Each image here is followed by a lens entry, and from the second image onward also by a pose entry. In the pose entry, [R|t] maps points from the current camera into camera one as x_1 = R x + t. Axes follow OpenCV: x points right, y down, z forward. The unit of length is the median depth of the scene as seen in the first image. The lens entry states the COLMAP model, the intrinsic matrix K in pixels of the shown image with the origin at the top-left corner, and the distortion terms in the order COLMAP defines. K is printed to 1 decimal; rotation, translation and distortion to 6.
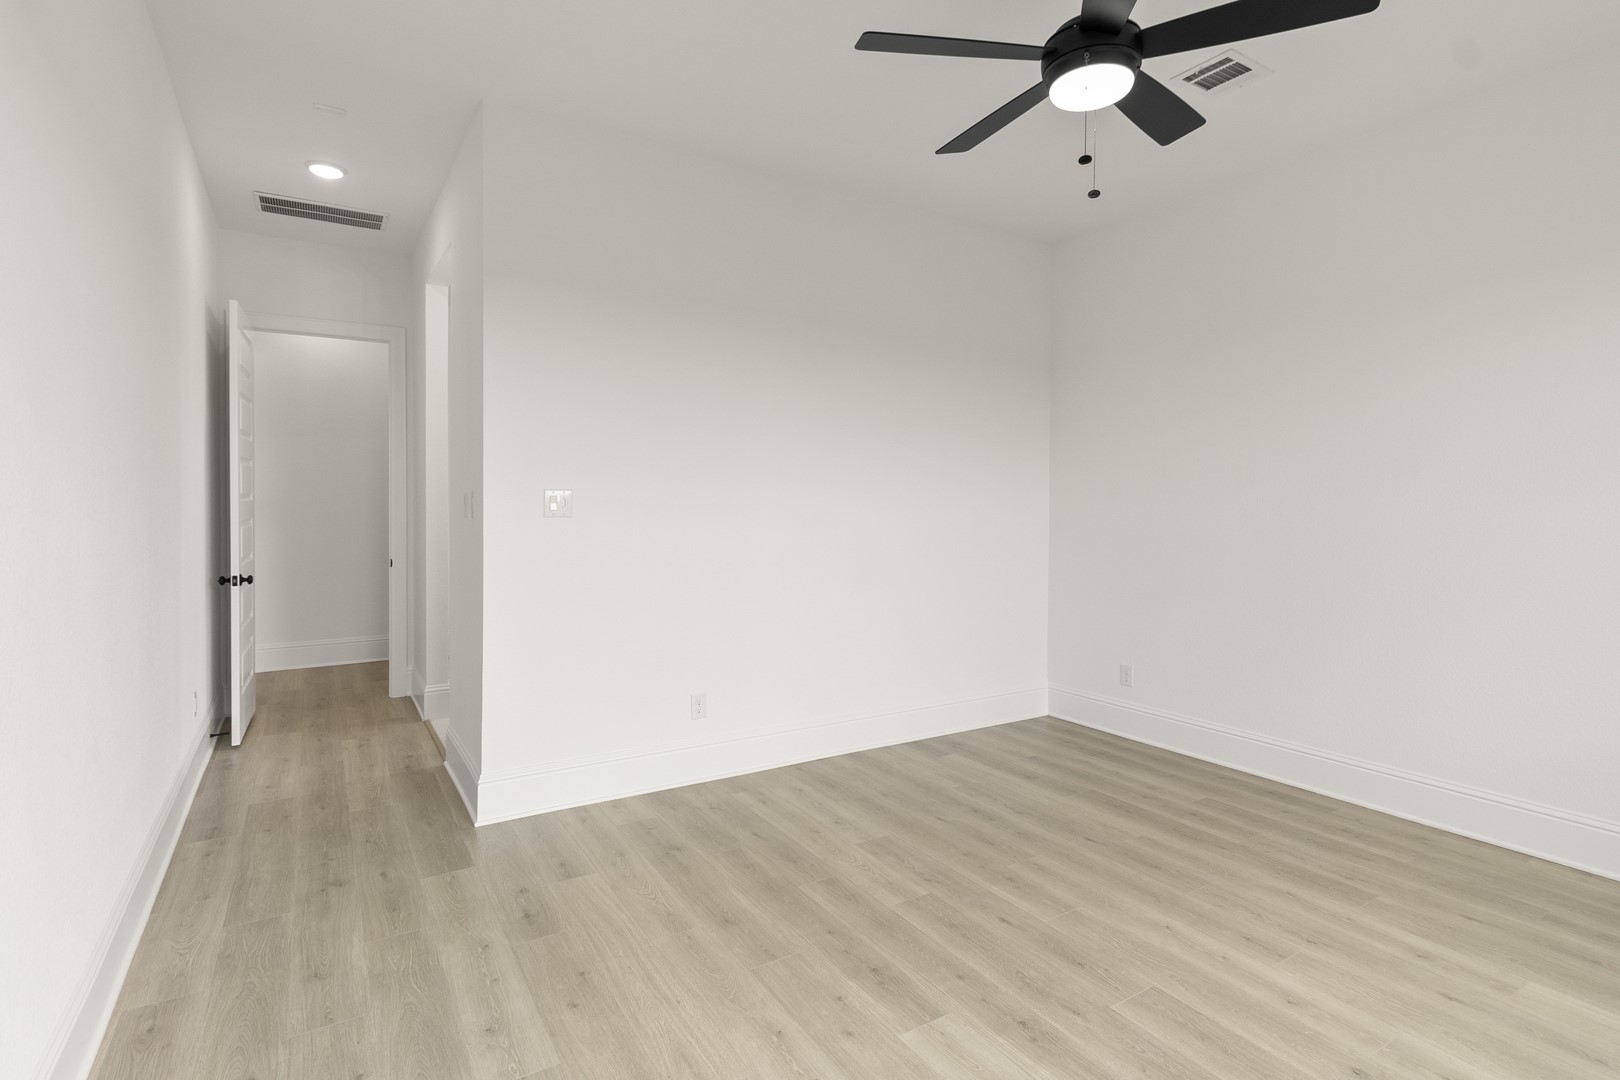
lens RADIAL K [[776.2, 0, 797.1], [0, 776.2, 531.6], [0, 0, 1]] dist [0.006806, -0.000233]
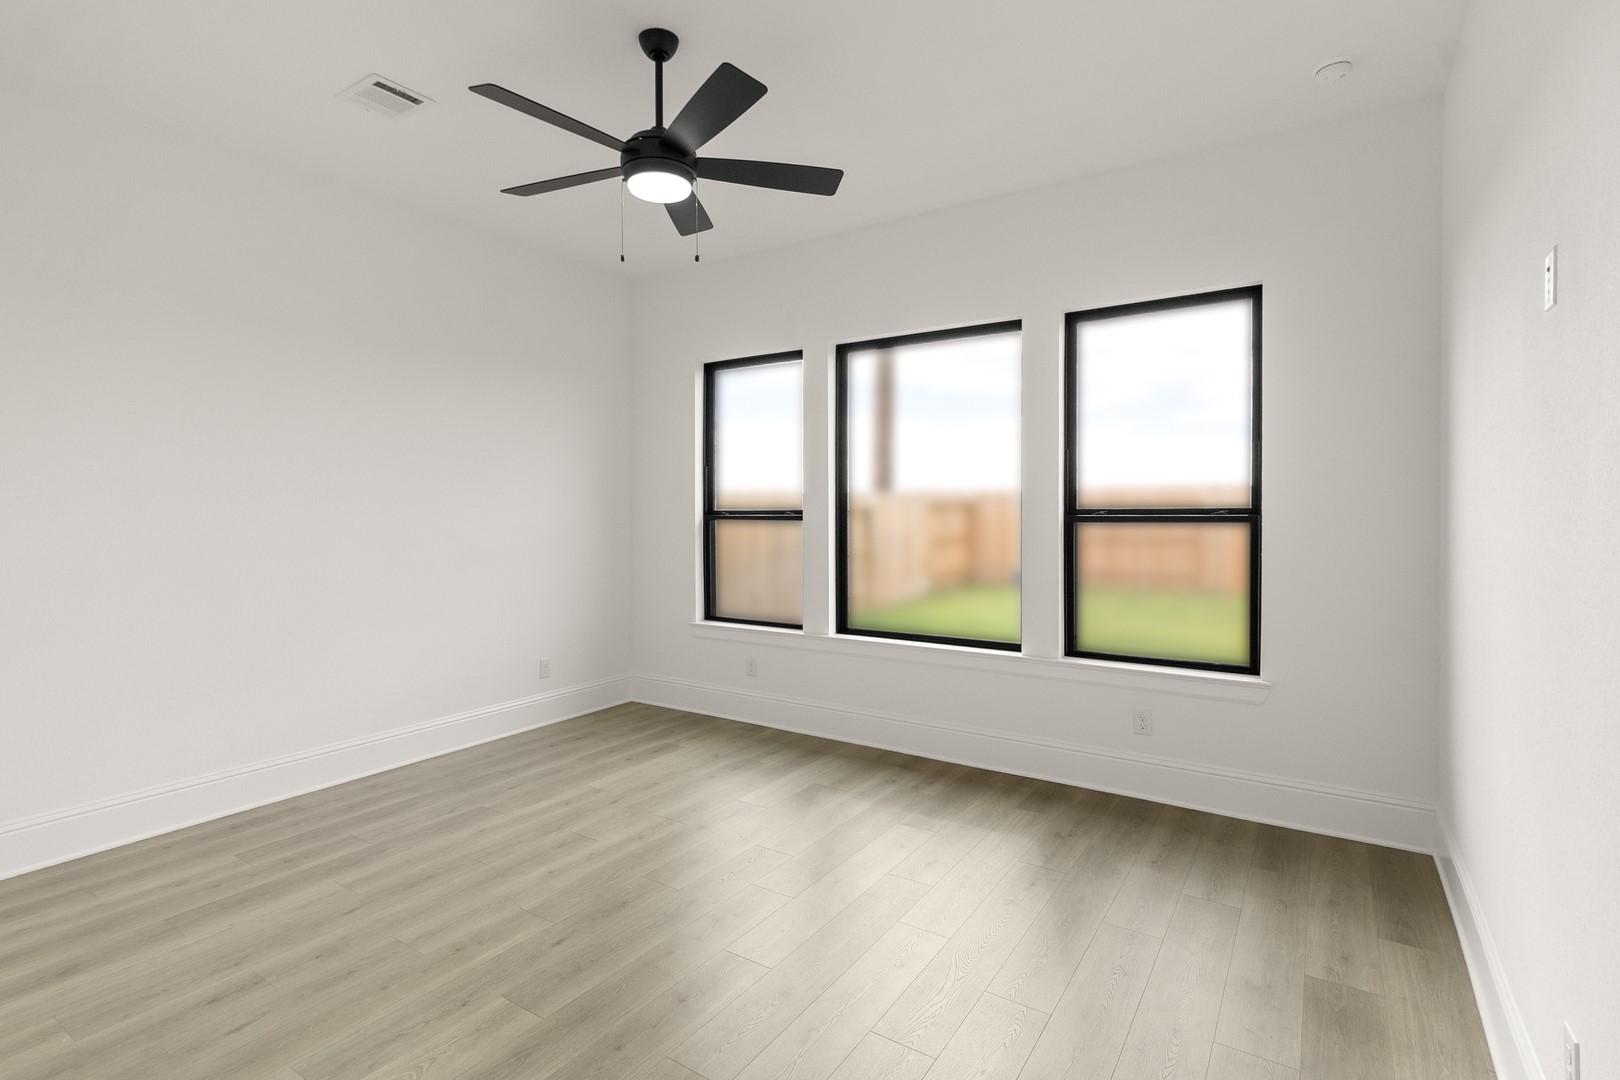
lens RADIAL K [[776.2, 0, 811.9], [0, 776.2, 532.0], [0, 0, 1]] dist [0.006806, -0.000233]
pose [[-0.418029, -0.029757, 0.907946, -0.622287], [0.034260, 0.998236, 0.048490, -0.042858], [-0.907788, 0.051376, -0.416272, 0.920769]]
